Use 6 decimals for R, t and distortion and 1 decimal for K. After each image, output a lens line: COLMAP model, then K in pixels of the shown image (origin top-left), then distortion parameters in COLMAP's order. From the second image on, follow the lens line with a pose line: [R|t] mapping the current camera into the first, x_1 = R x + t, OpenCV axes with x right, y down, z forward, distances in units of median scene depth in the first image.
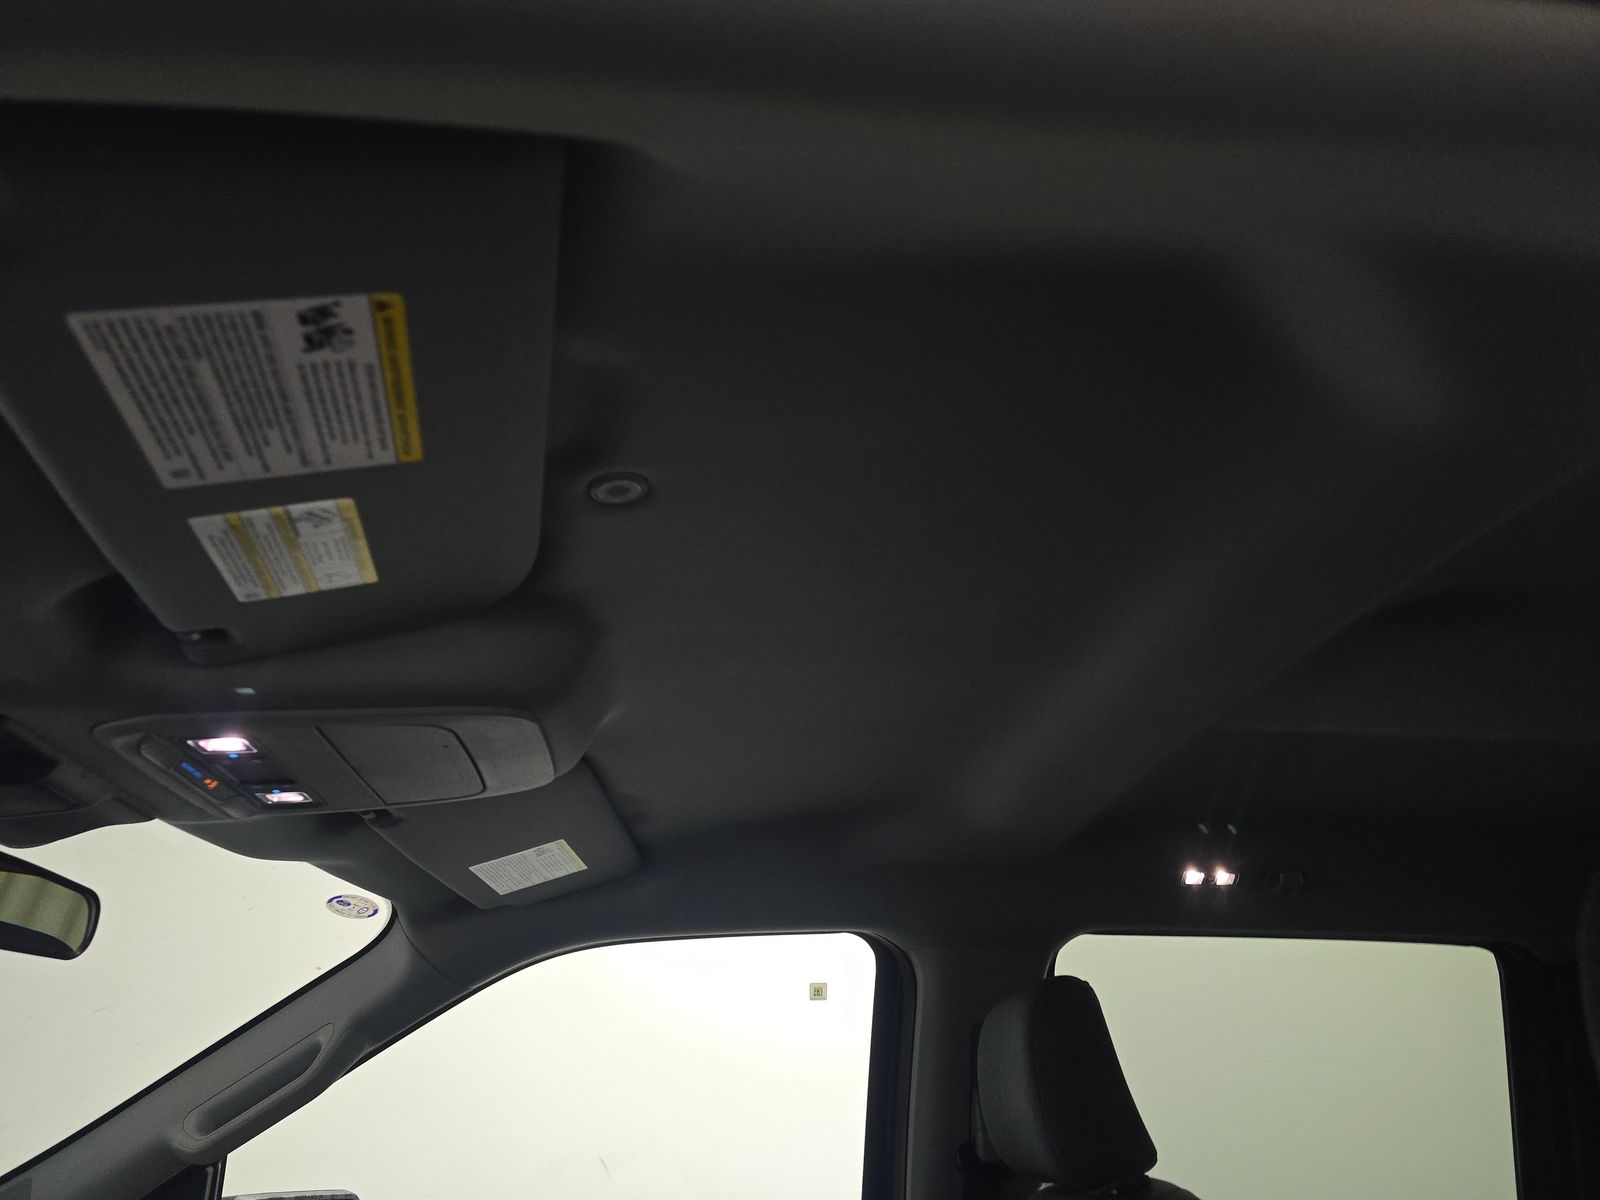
lens RADIAL K [[1062.9, 0, 799.7], [0, 1062.9, 605.3], [0, 0, 1]] dist [0.063028, -0.064063]
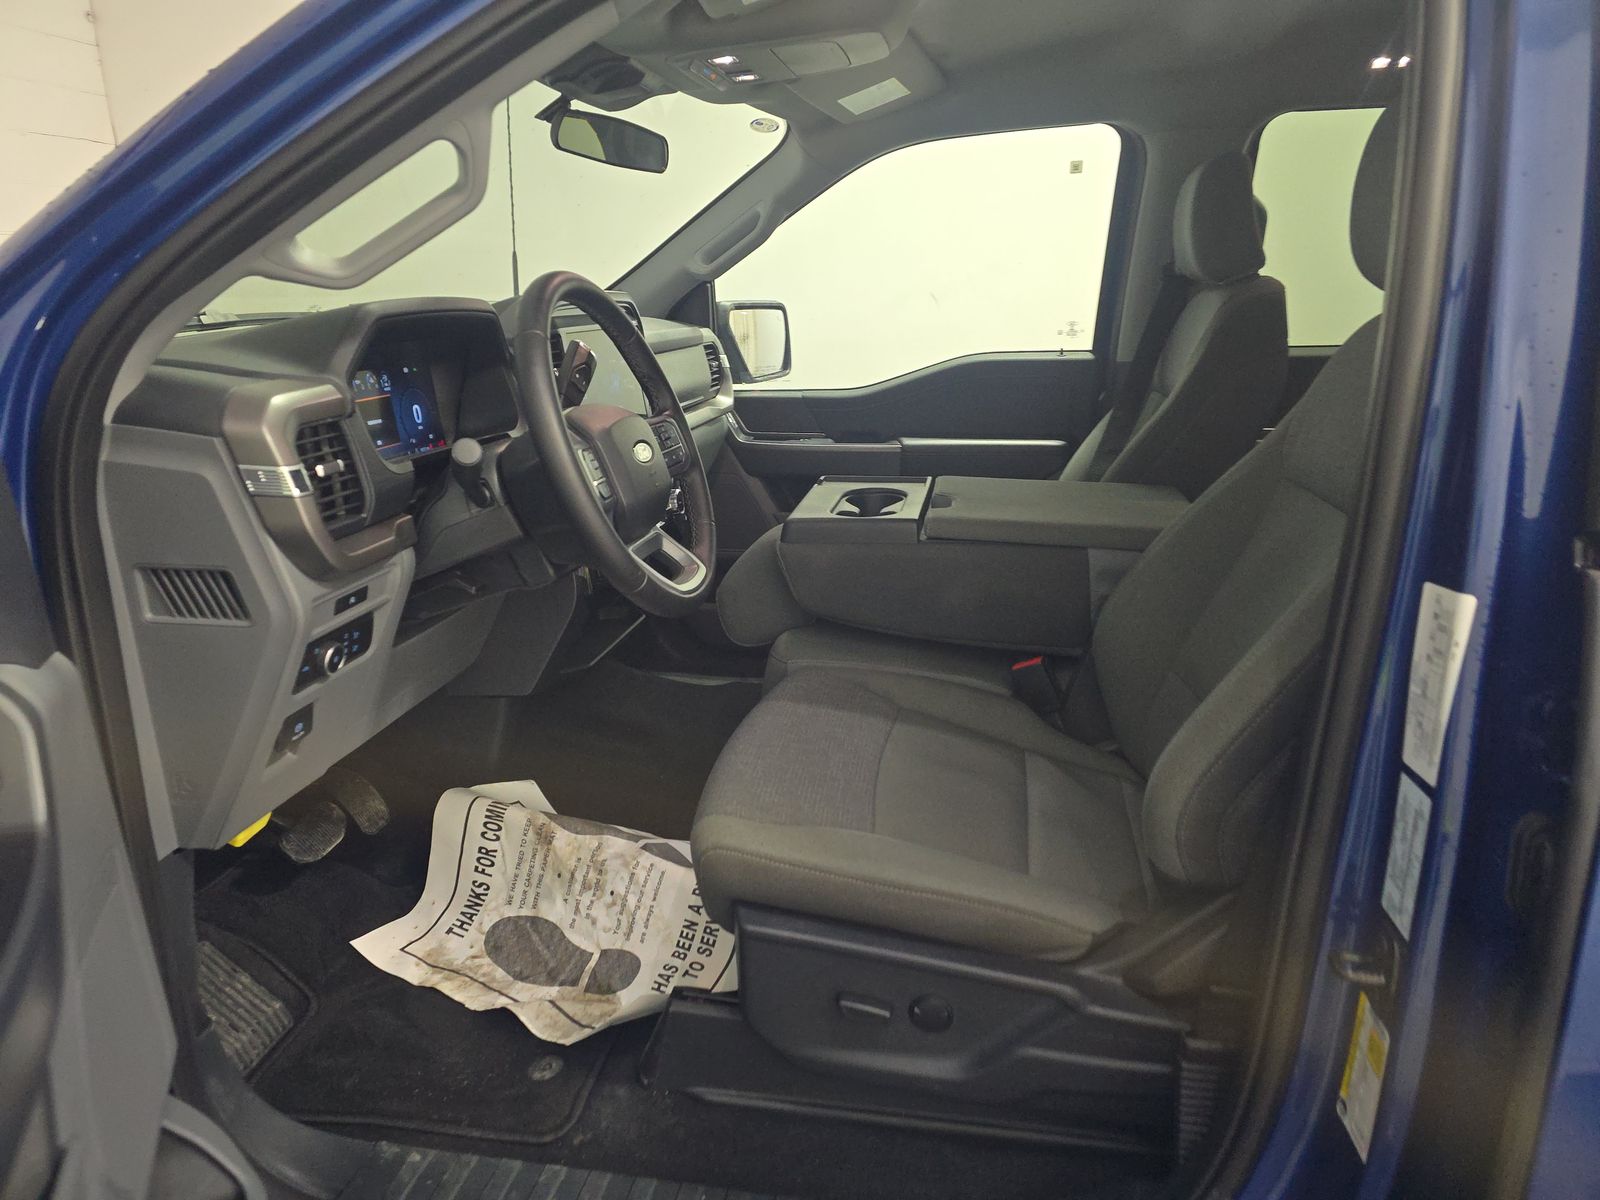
lens RADIAL K [[1062.9, 0, 799.7], [0, 1062.9, 605.3], [0, 0, 1]] dist [0.063028, -0.064063]
pose [[0.959532, 0.071192, -0.272450, 0.117122], [0.131958, 0.741035, 0.658373, -0.241045], [0.248766, -0.667682, 0.701652, -0.590989]]
